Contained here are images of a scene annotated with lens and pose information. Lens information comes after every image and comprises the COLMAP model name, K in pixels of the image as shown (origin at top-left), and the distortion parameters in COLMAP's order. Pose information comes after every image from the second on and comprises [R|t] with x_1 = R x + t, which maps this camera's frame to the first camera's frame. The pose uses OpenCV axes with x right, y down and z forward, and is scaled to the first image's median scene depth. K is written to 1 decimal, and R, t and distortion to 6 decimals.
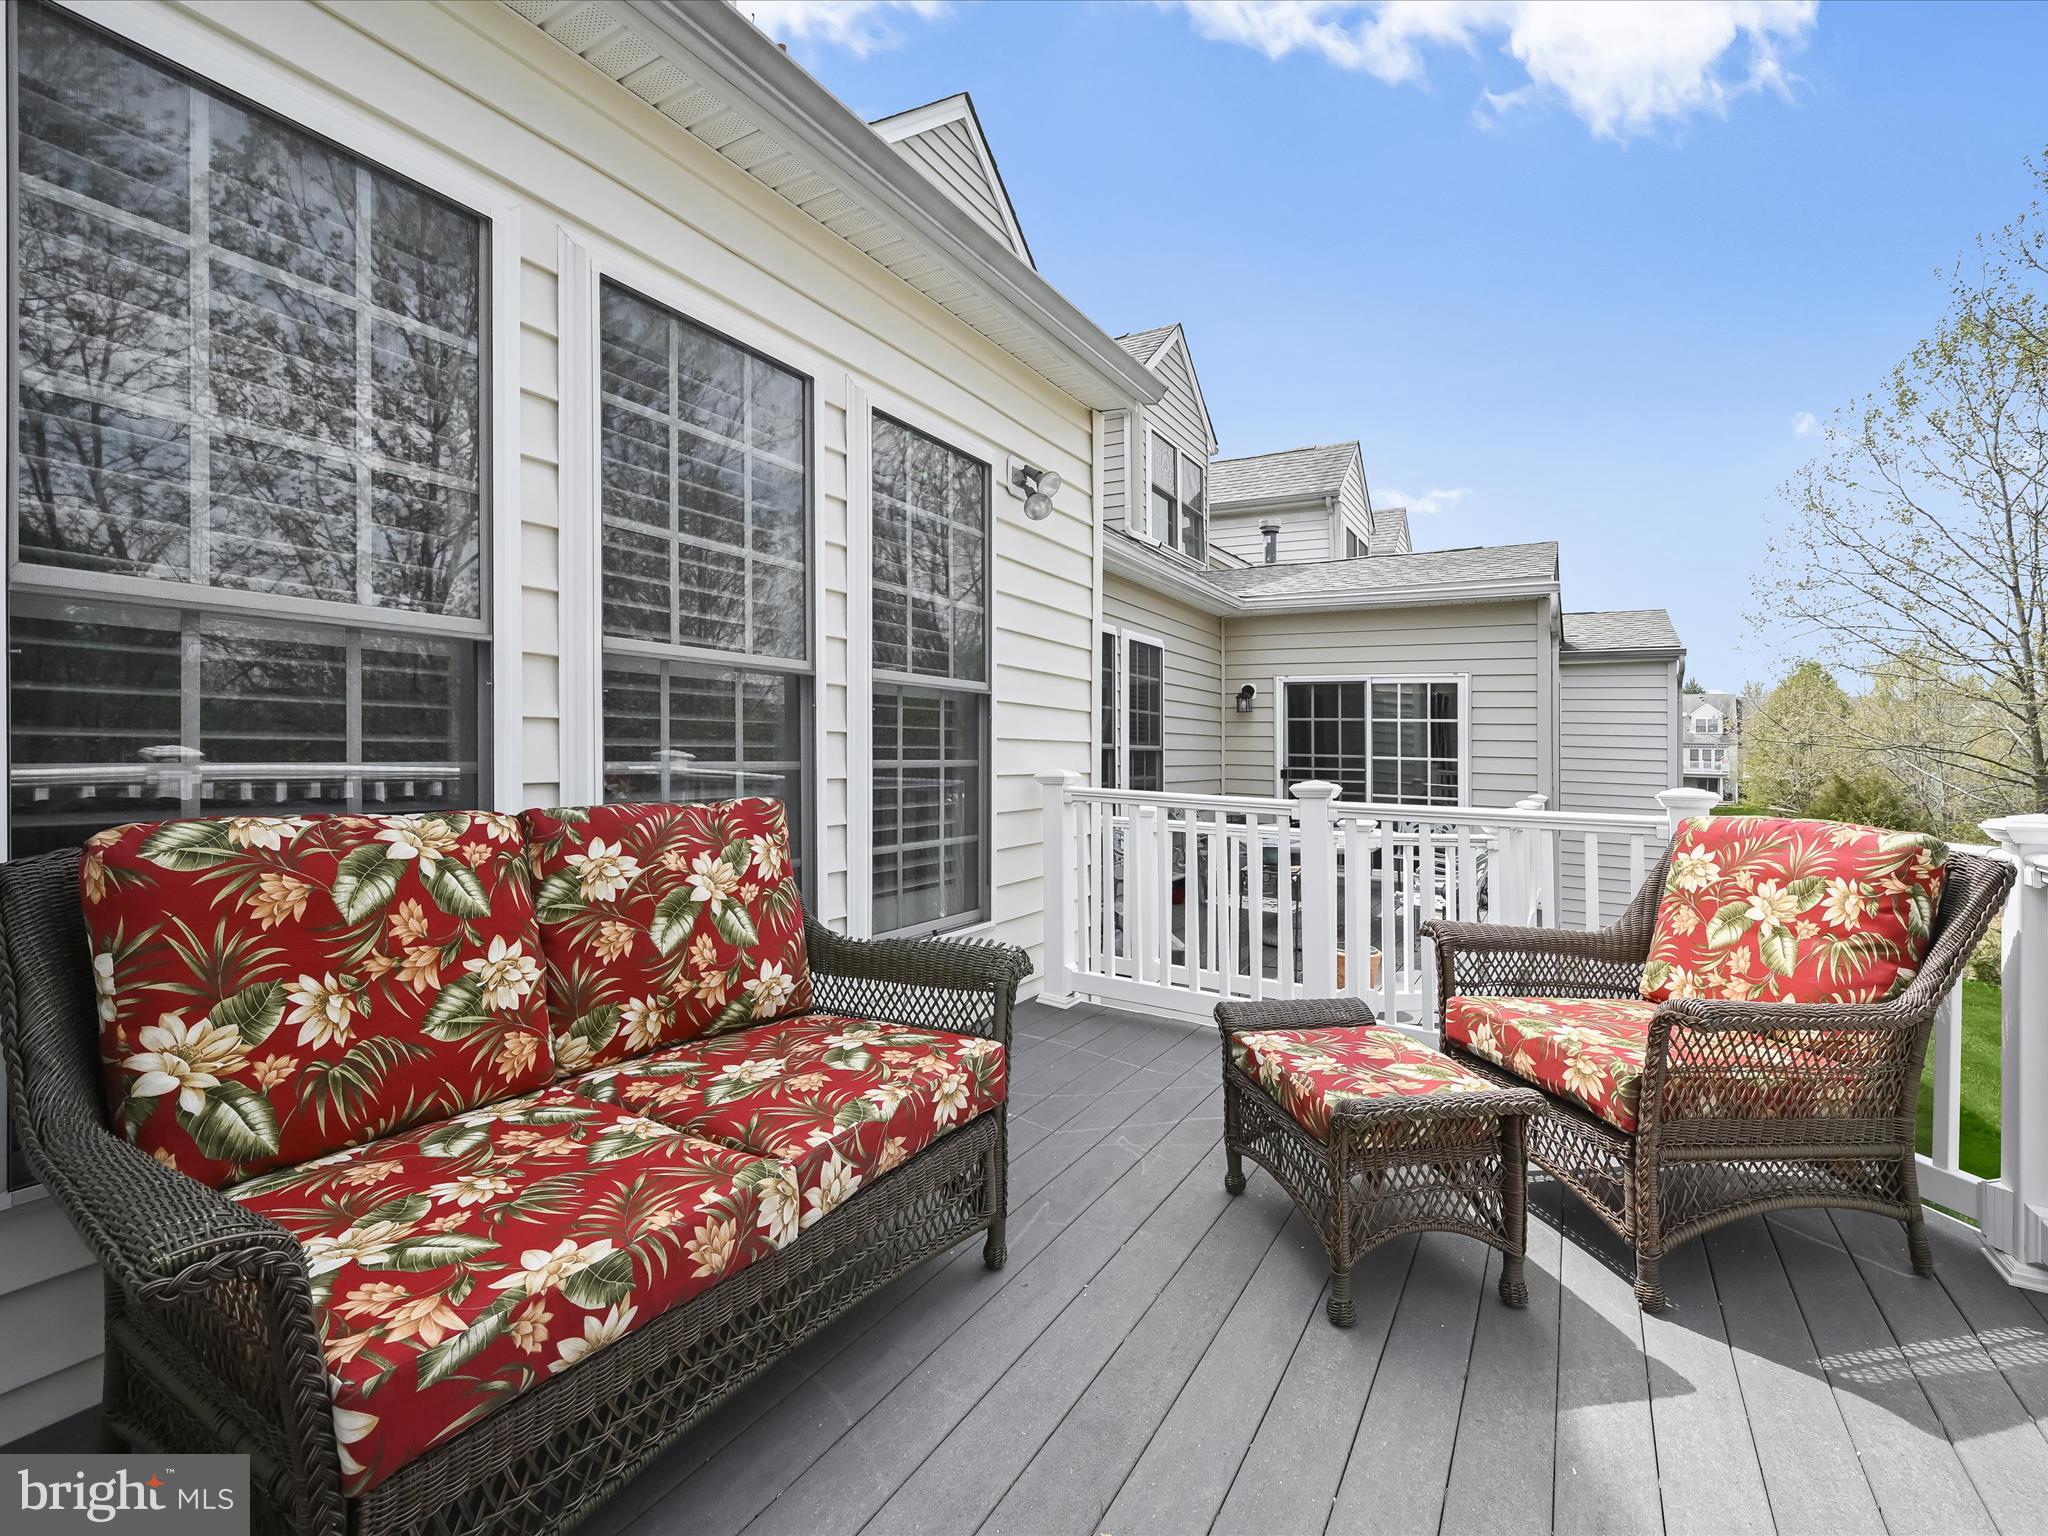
lens RADIAL K [[920.5, 0, 1010.8], [0, 920.5, 727.7], [0, 0, 1]] dist [-0.001231, 0.000250]
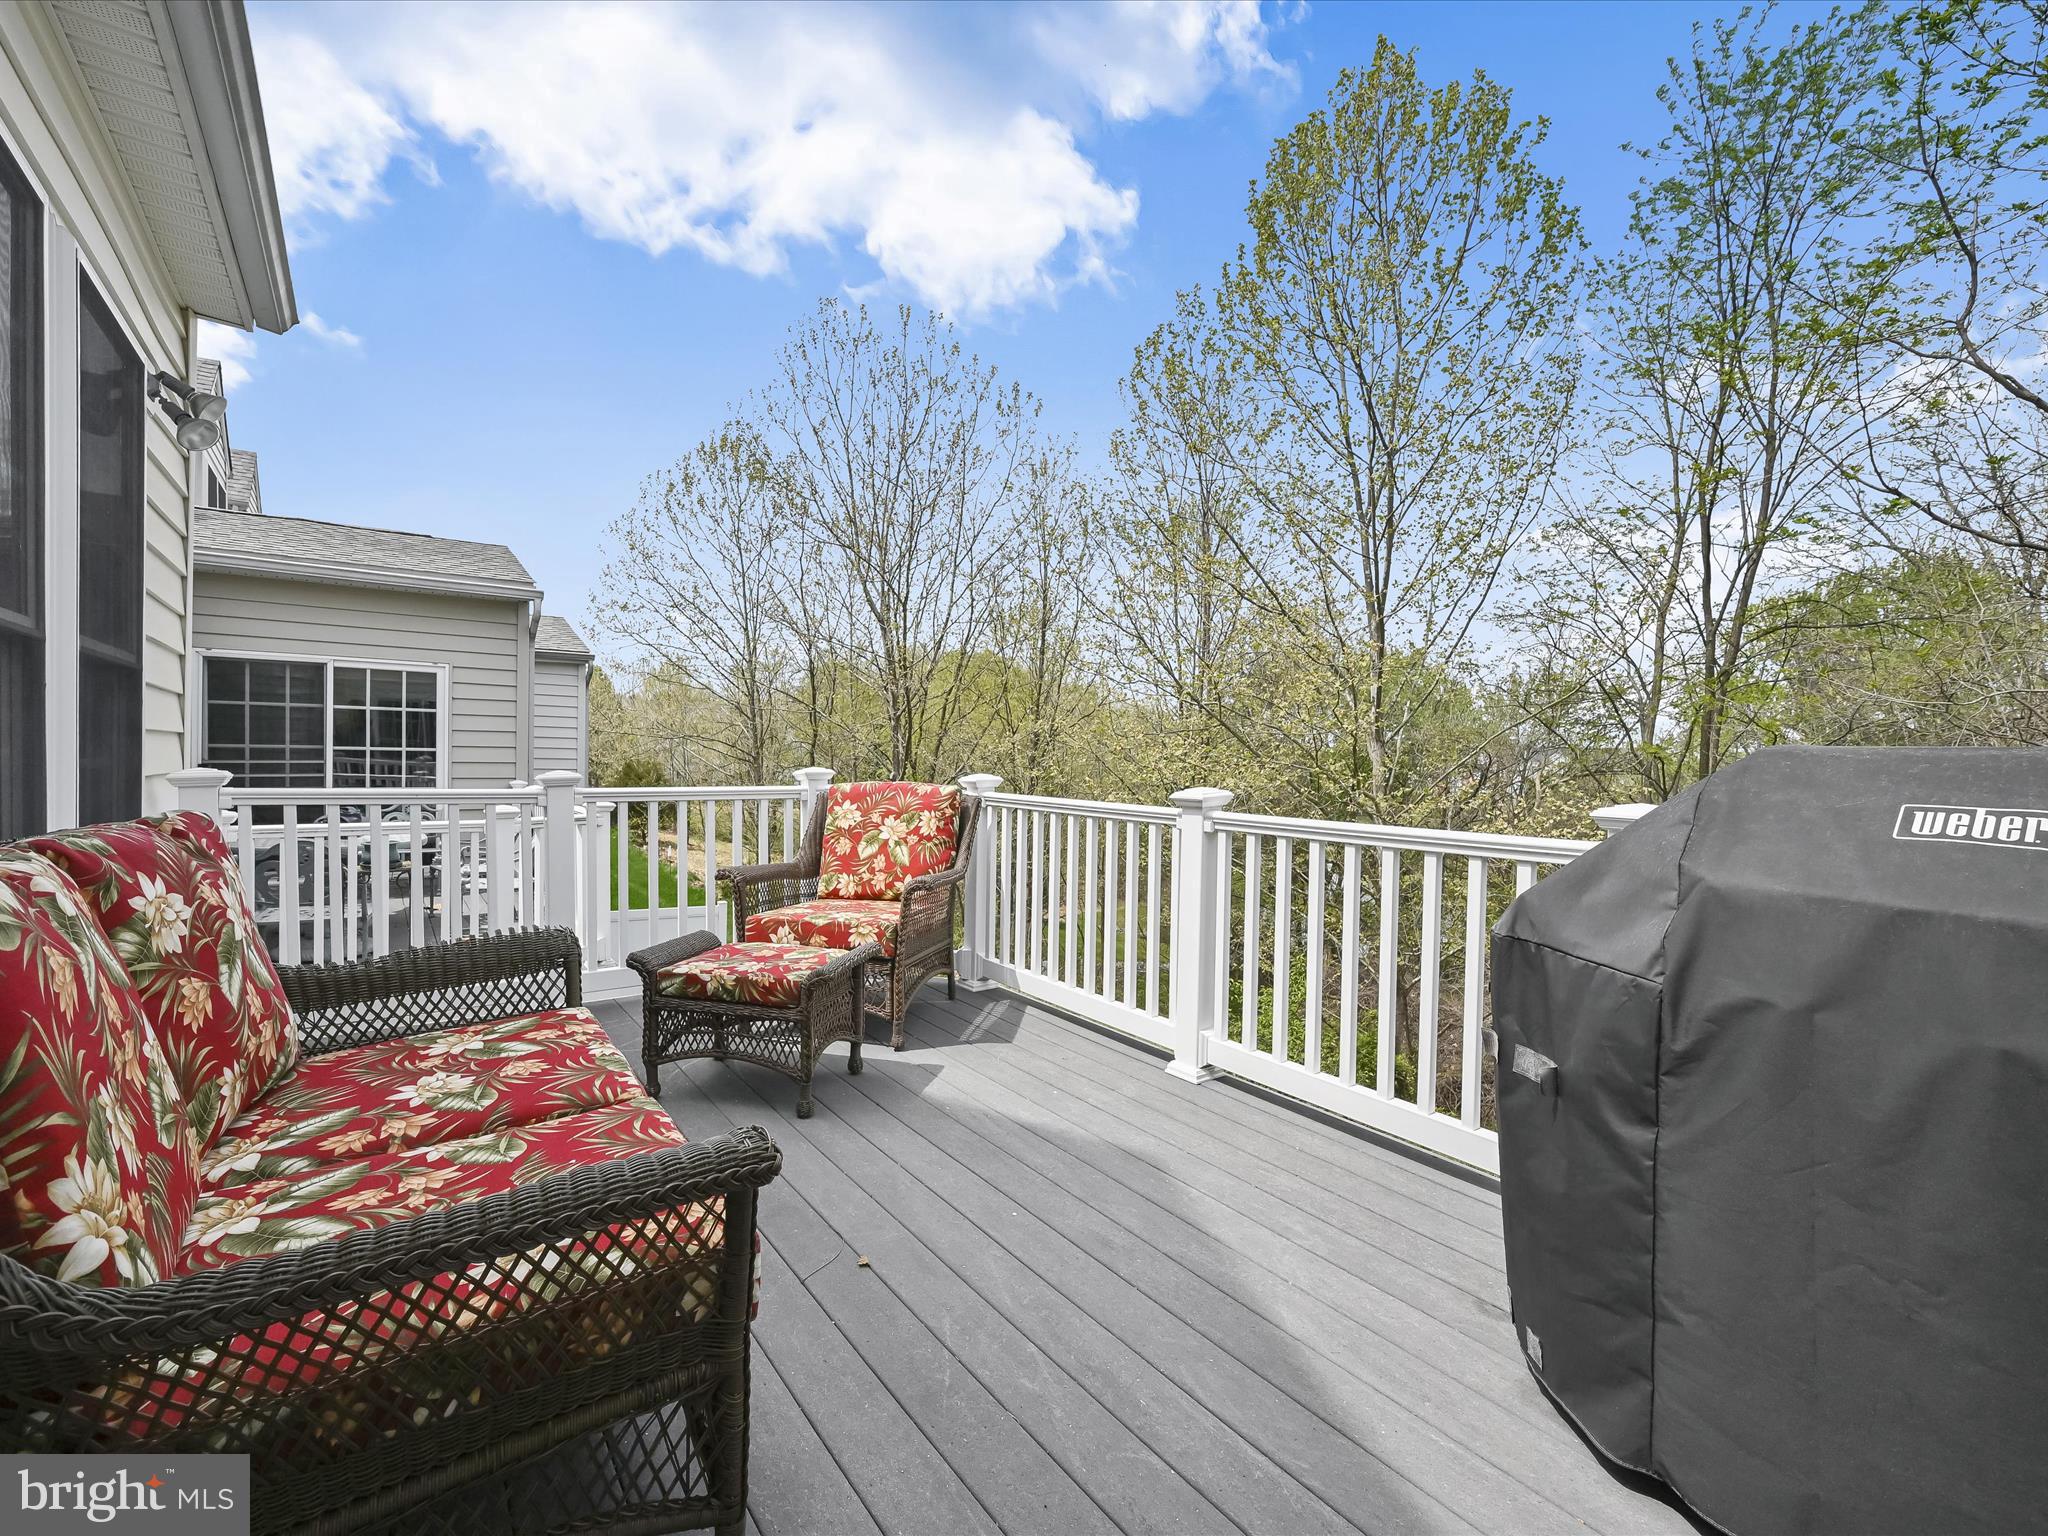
lens RADIAL K [[920.5, 0, 1032.7], [0, 920.5, 748.6], [0, 0, 1]] dist [-0.001231, 0.000250]
pose [[0.376316, -0.008576, 0.926452, -0.845239], [-0.025299, 0.999489, 0.019528, -0.010415], [-0.926146, -0.030787, 0.375907, 0.073566]]
